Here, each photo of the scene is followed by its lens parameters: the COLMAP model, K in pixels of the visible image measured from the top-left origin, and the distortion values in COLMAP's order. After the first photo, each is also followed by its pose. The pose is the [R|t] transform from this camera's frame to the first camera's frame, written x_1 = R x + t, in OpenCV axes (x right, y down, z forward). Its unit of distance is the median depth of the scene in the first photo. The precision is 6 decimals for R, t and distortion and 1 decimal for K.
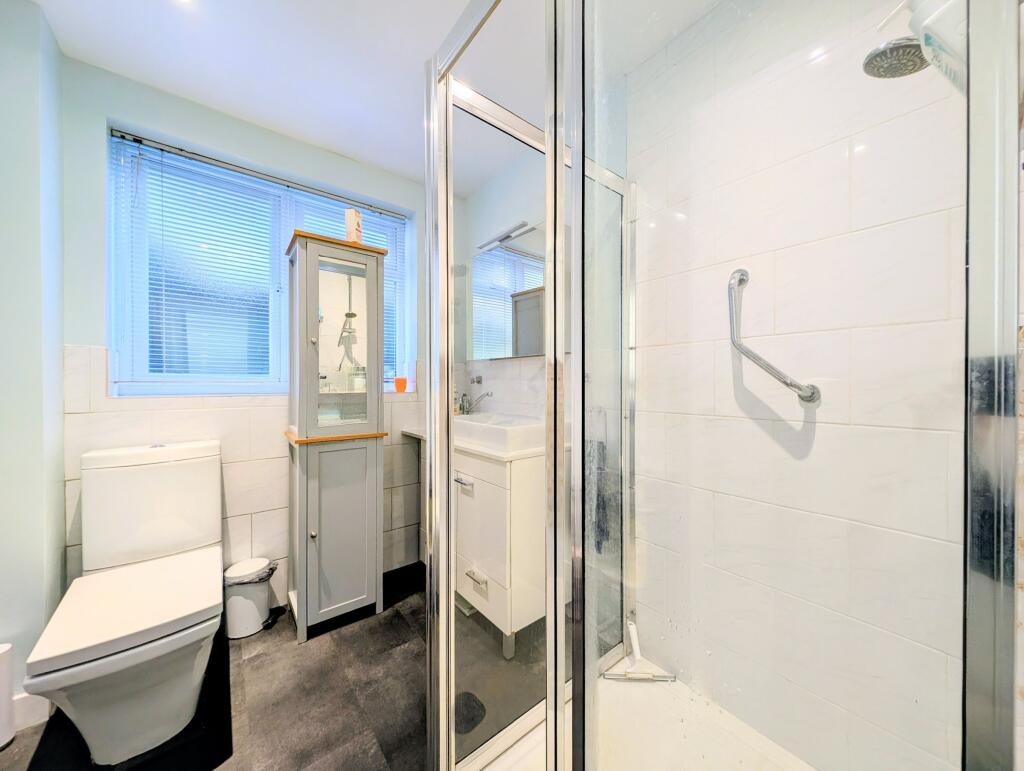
lens RADIAL K [[358.4, 0, 505.5], [0, 358.4, 385.2], [0, 0, 1]] dist [-0.010618, 0.000024]
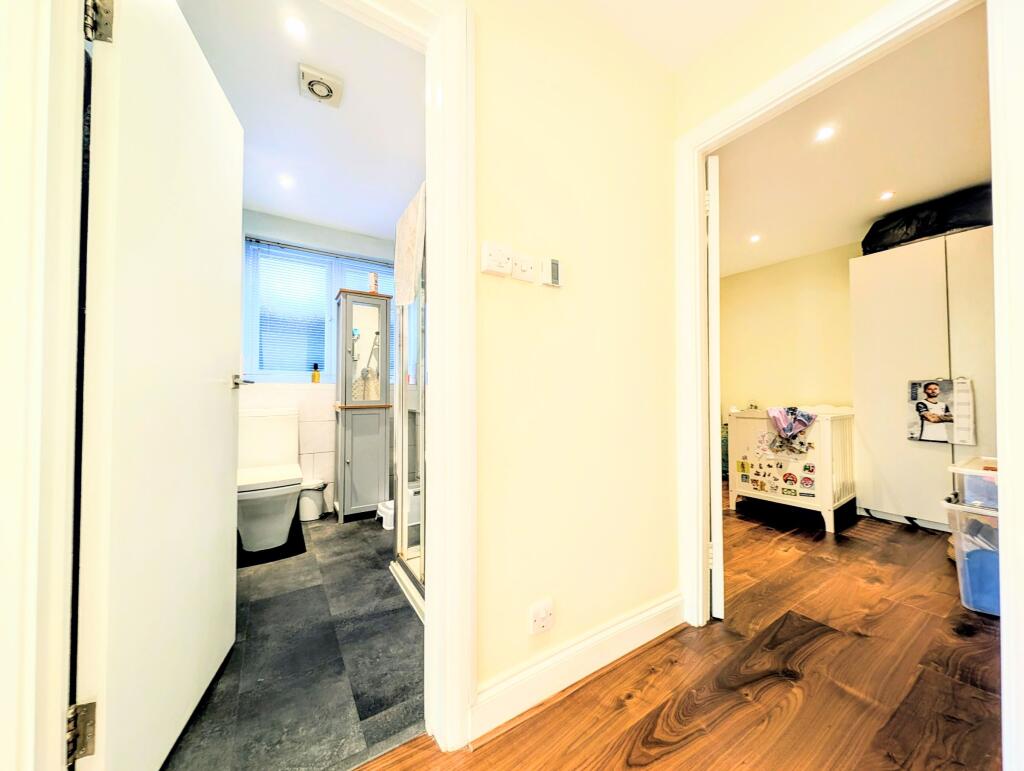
lens RADIAL K [[362.1, 0, 508.1], [0, 362.1, 387.8], [0, 0, 1]] dist [-0.001018, 0.000108]
pose [[0.994774, -0.002749, -0.102066, 0.397107], [0.000162, 0.999679, -0.025348, 0.101444], [0.102103, 0.025199, 0.994455, -0.650838]]
